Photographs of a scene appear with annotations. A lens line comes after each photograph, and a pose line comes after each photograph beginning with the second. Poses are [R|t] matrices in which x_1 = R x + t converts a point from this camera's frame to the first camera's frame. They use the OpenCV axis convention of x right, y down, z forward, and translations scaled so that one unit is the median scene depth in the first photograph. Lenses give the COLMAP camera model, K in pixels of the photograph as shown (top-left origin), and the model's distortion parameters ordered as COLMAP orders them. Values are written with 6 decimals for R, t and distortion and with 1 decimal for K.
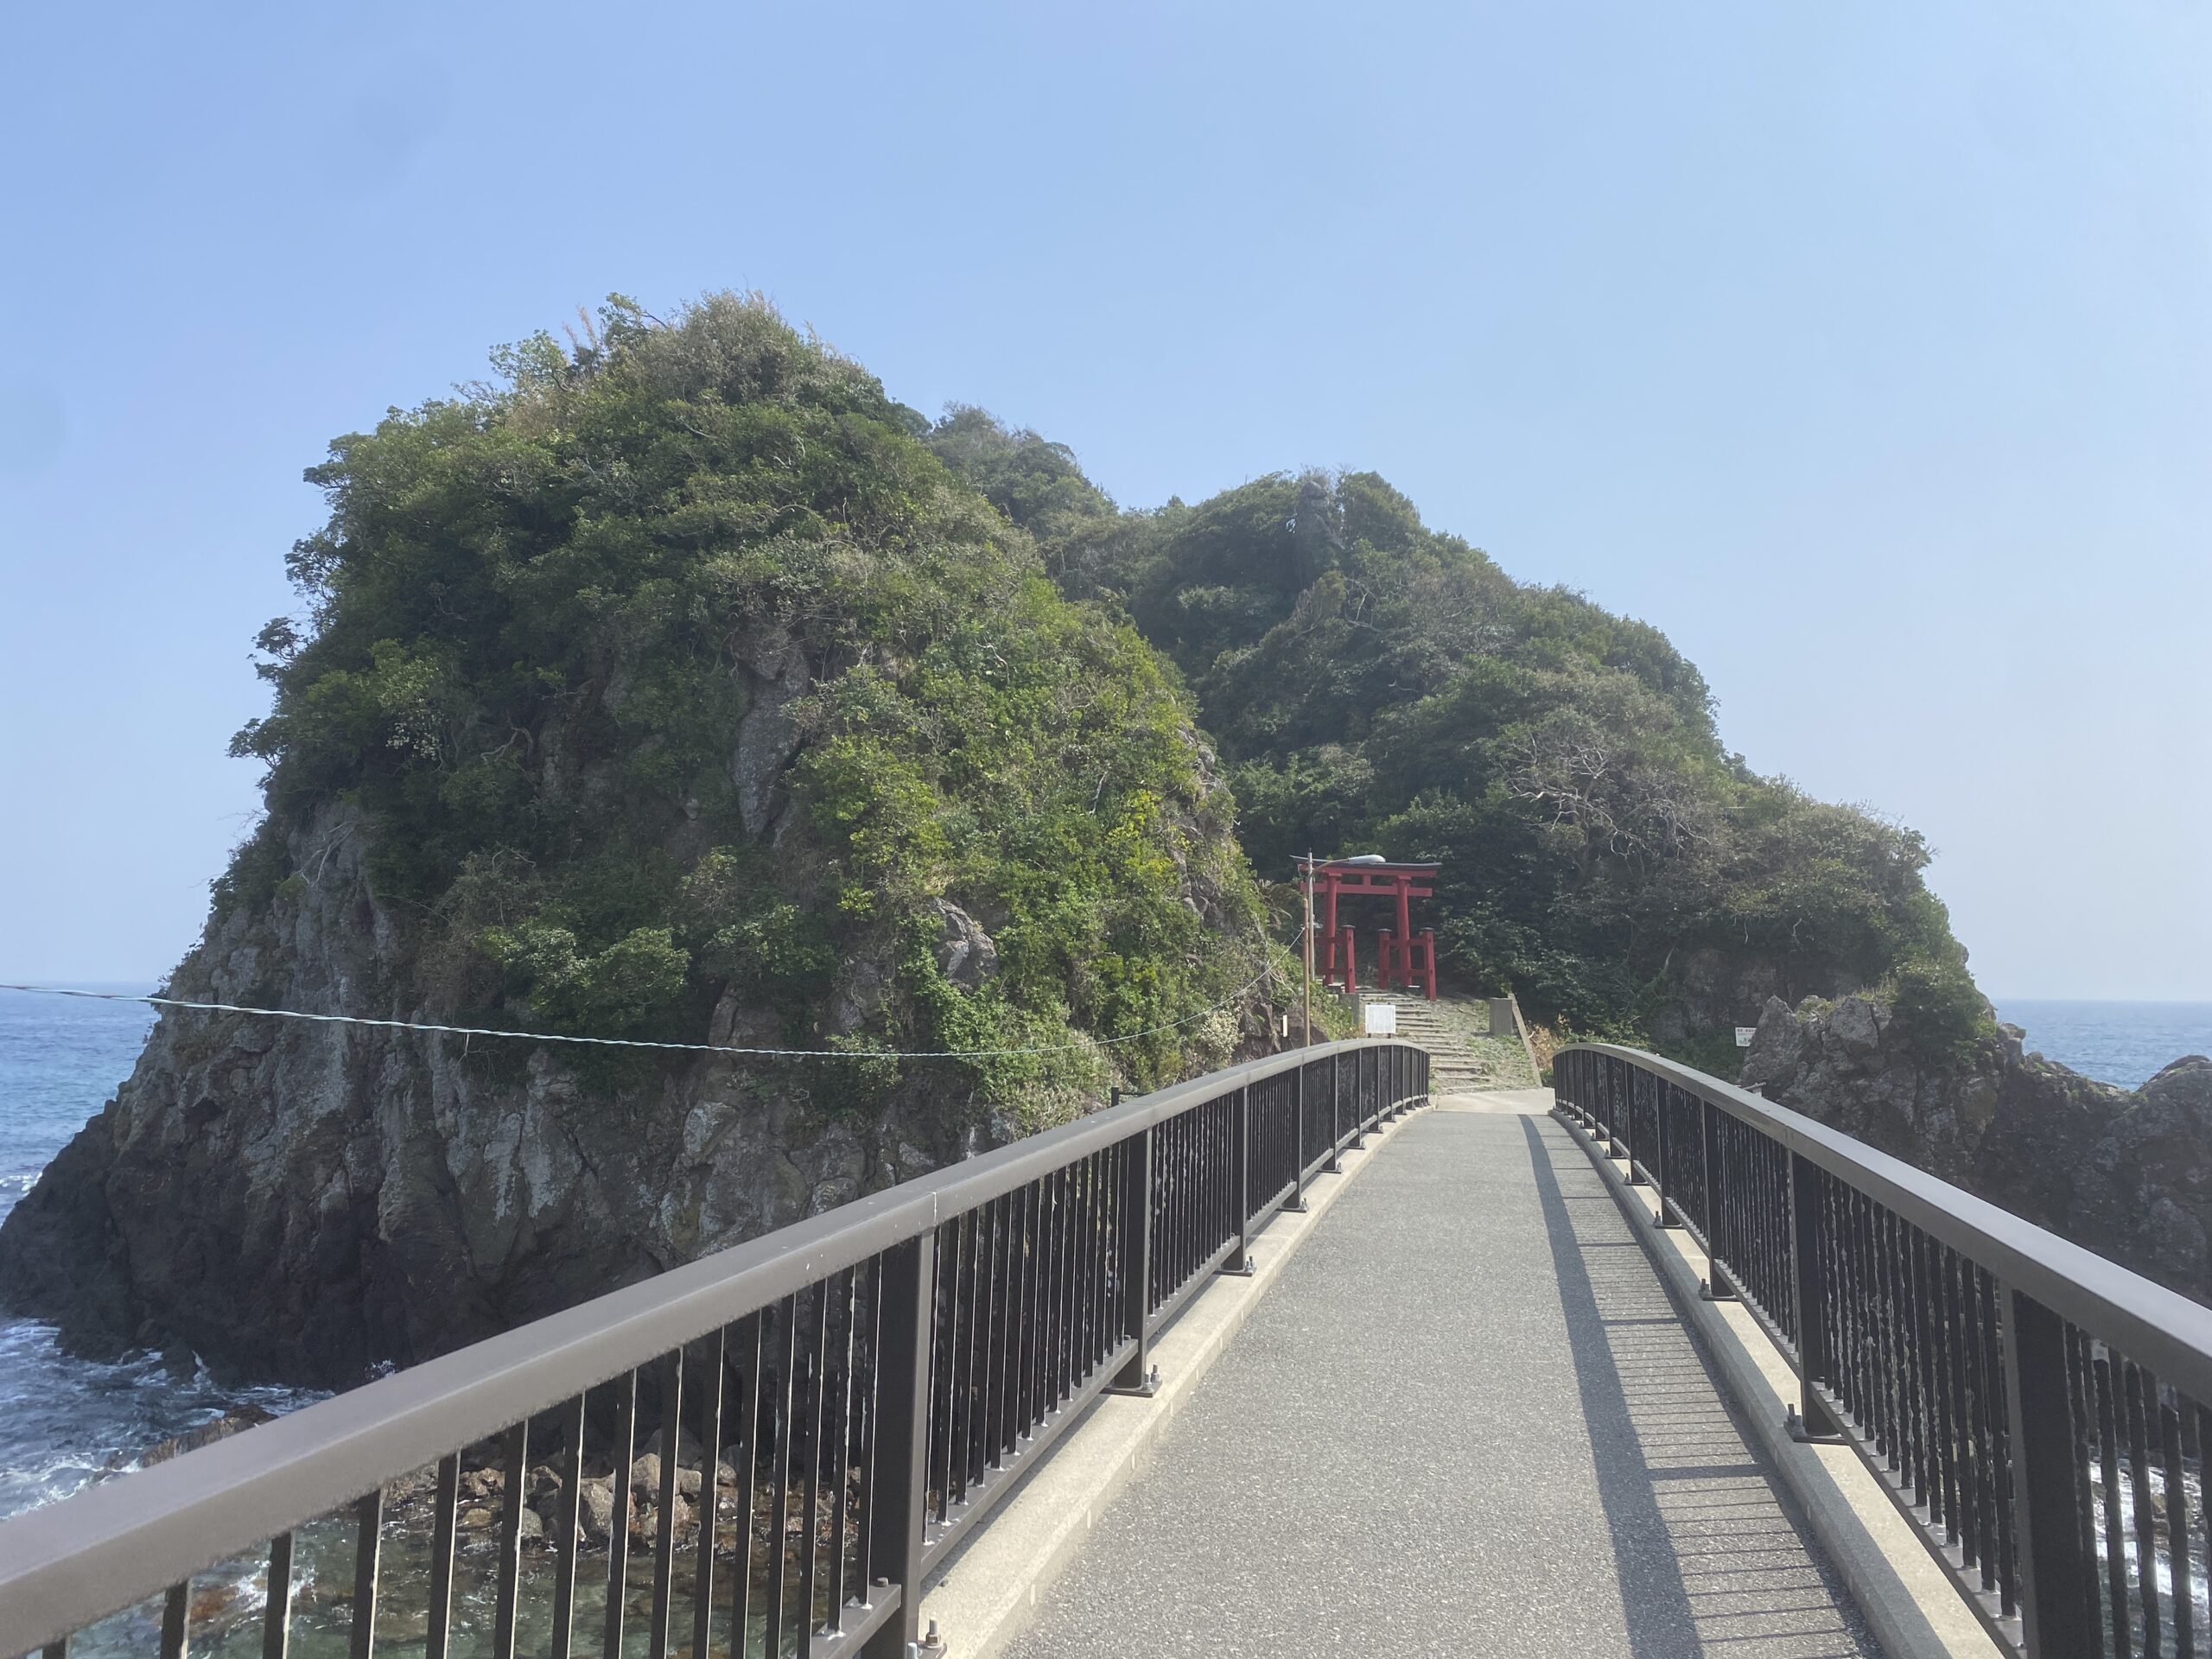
lens RADIAL K [[1679.0, 0, 1107.2], [0, 1679.0, 831.1], [0, 0, 1]] dist [0.012535, 0.002346]
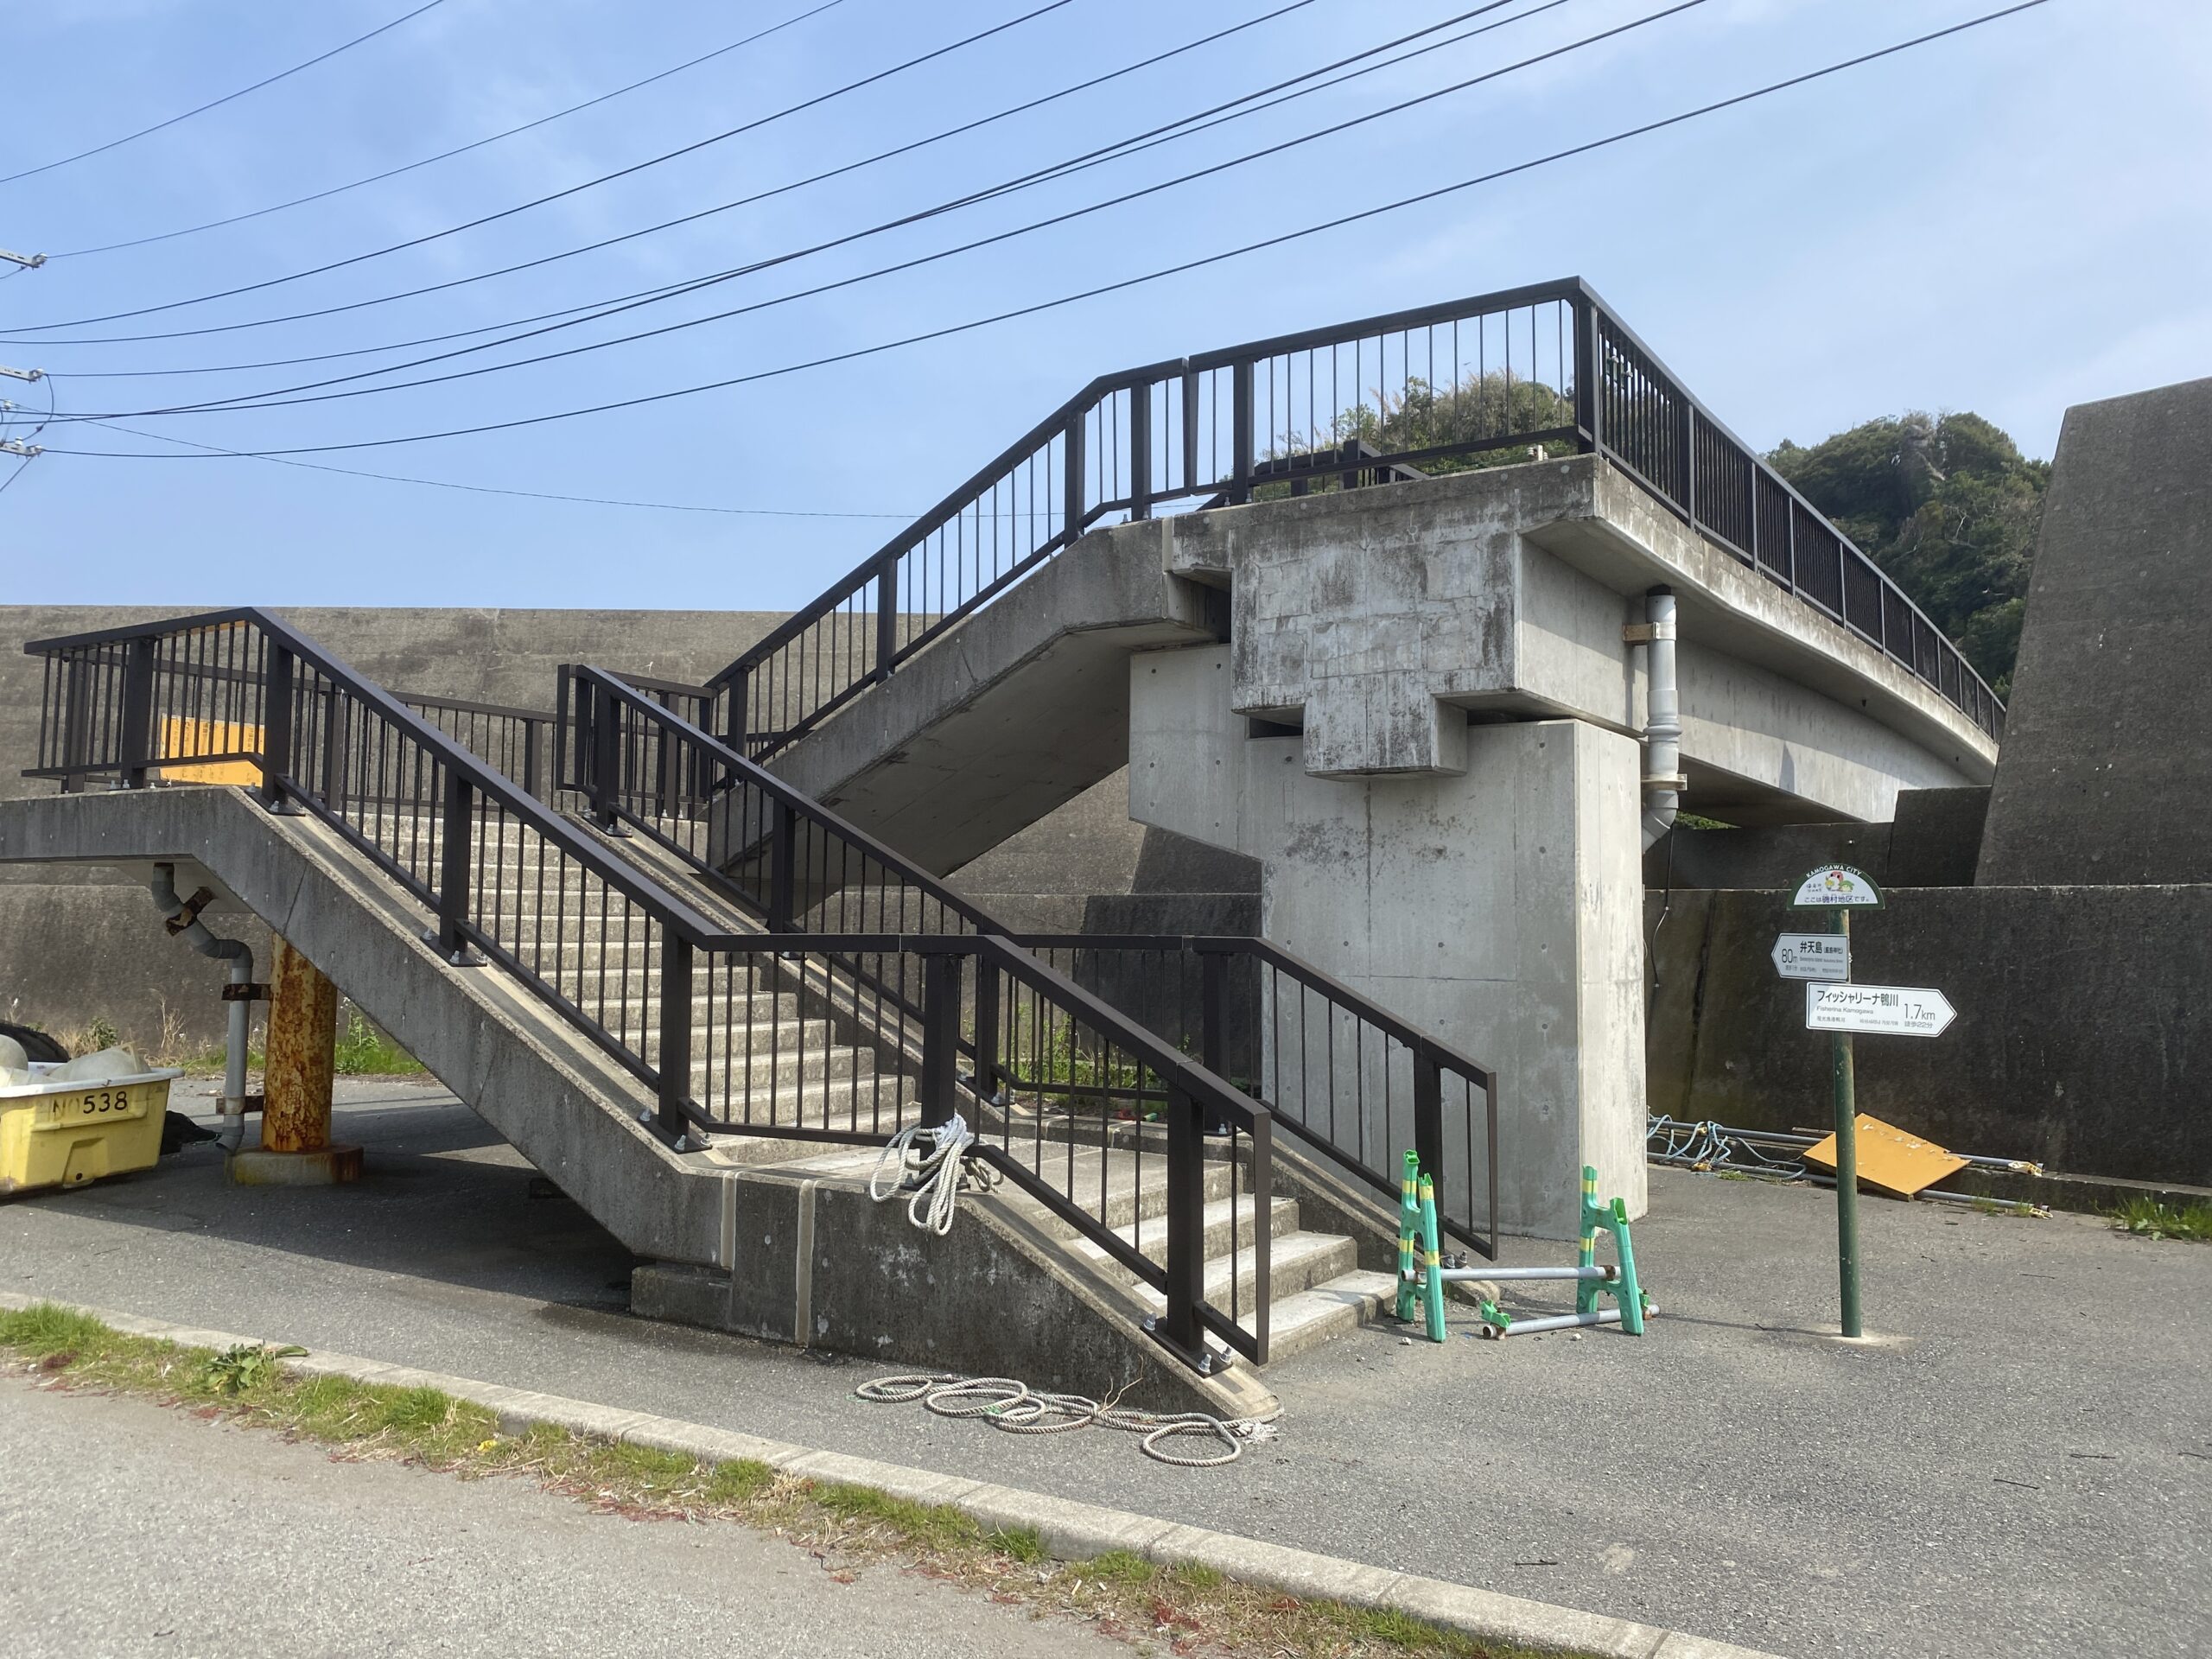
lens RADIAL K [[1679.0, 0, 1102.1], [0, 1679.0, 820.1], [0, 0, 1]] dist [0.012535, 0.002346]
pose [[0.942772, -0.018828, -0.332906, -0.031866], [0.029103, 0.999241, 0.025906, 0.028210], [0.332166, -0.034112, 0.942604, -0.363735]]
